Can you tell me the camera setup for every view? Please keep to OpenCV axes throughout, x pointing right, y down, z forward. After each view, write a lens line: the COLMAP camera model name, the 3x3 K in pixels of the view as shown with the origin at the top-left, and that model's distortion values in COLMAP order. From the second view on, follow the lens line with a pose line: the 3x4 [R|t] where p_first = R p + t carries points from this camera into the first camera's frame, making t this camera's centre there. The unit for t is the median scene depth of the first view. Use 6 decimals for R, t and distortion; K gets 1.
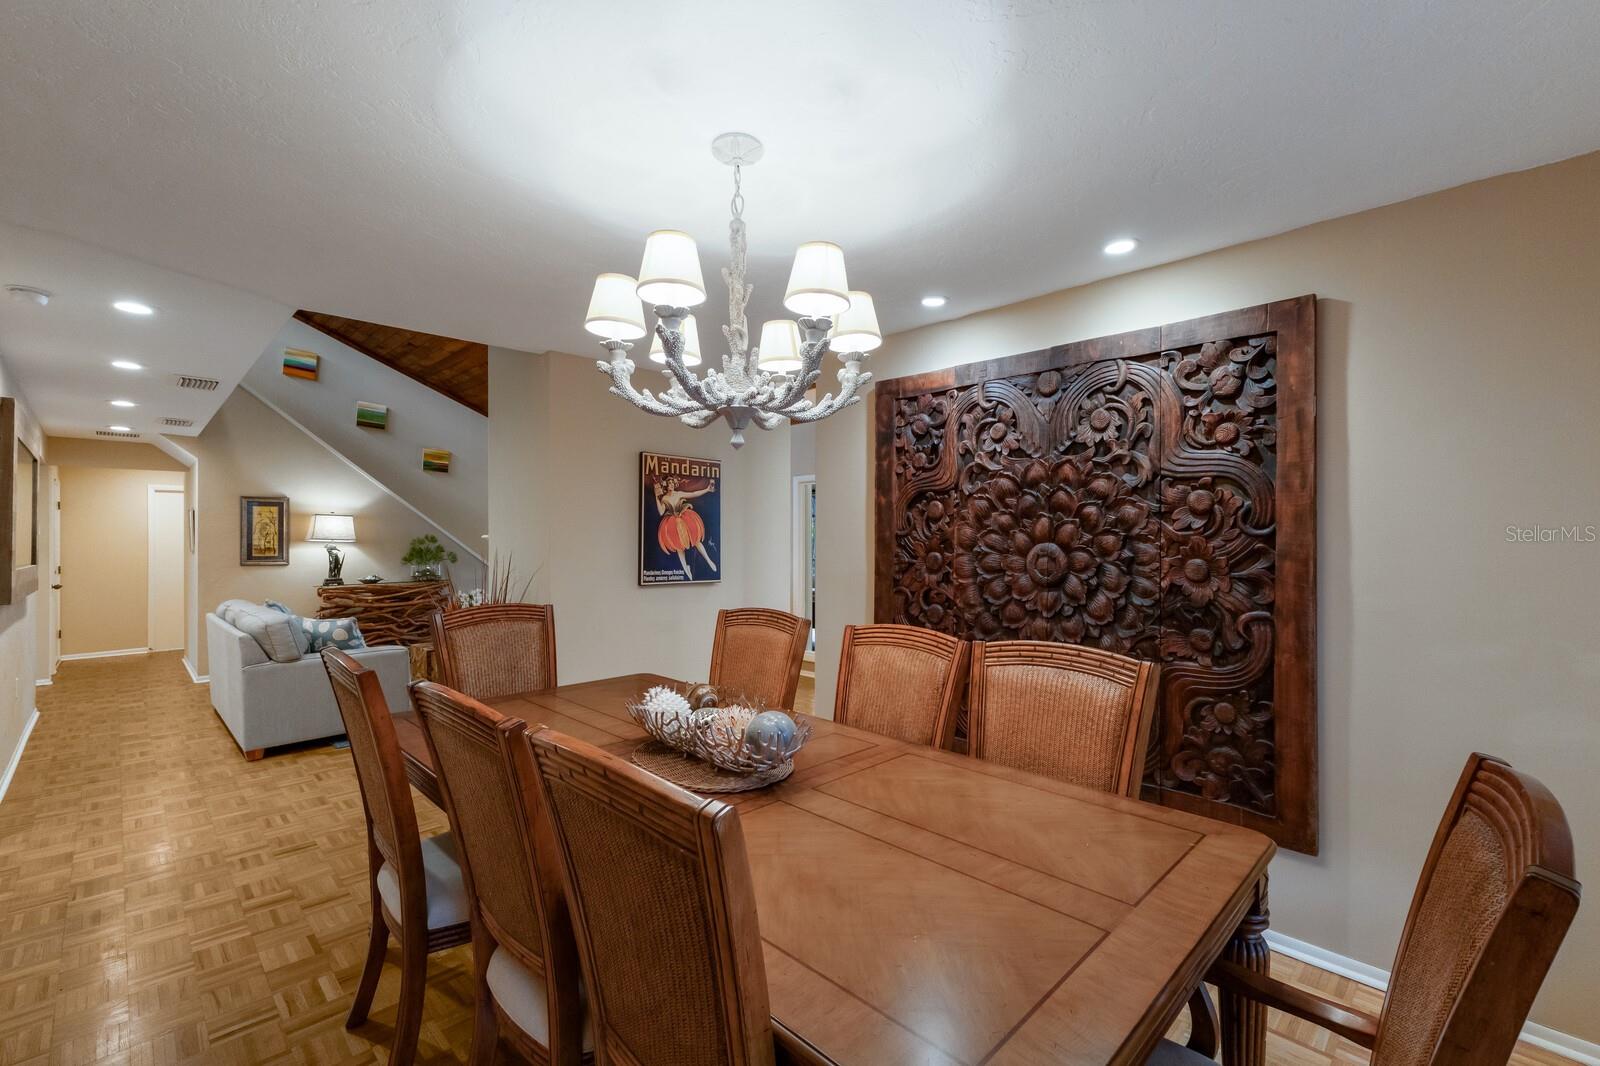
lens RADIAL K [[694.3, 0, 805.3], [0, 694.3, 533.7], [0, 0, 1]] dist [0.019908, -0.001489]
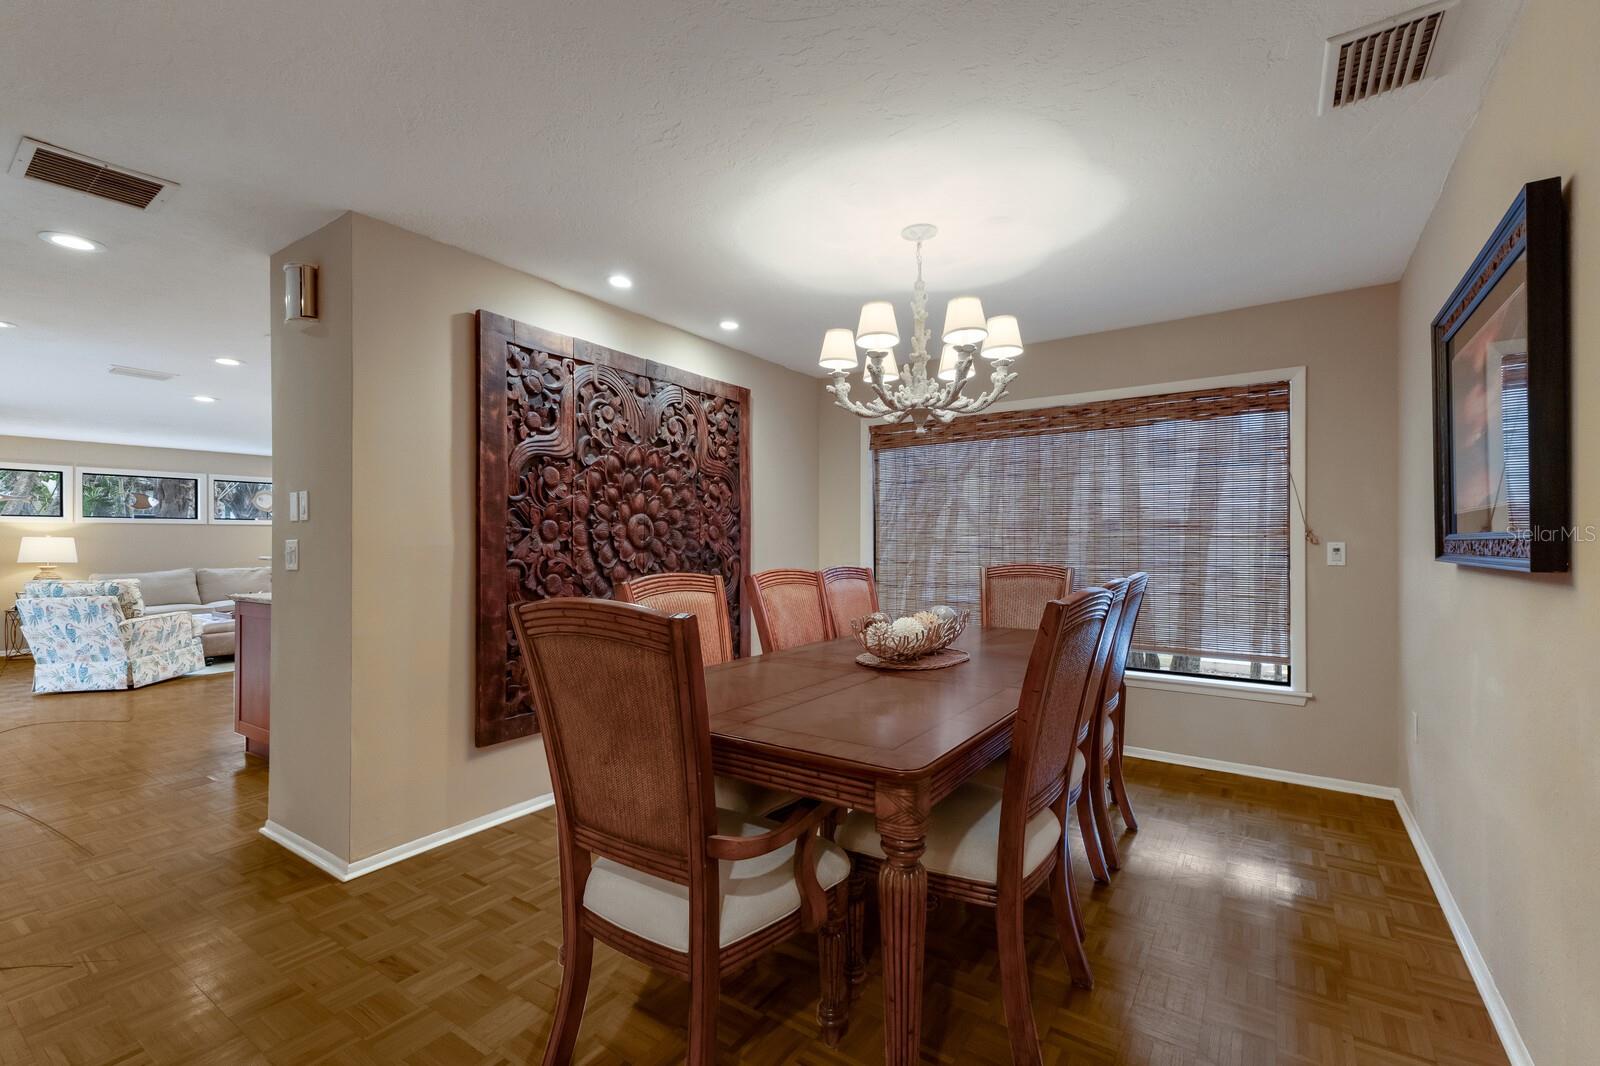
lens RADIAL K [[694.3, 0, 804.1], [0, 694.3, 541.8], [0, 0, 1]] dist [0.019908, -0.001489]
pose [[-0.179363, 0.003931, 0.983775, -0.917147], [0.000608, 0.999992, -0.003885, 0.067441], [-0.983783, -0.000098, -0.179364, 0.924148]]
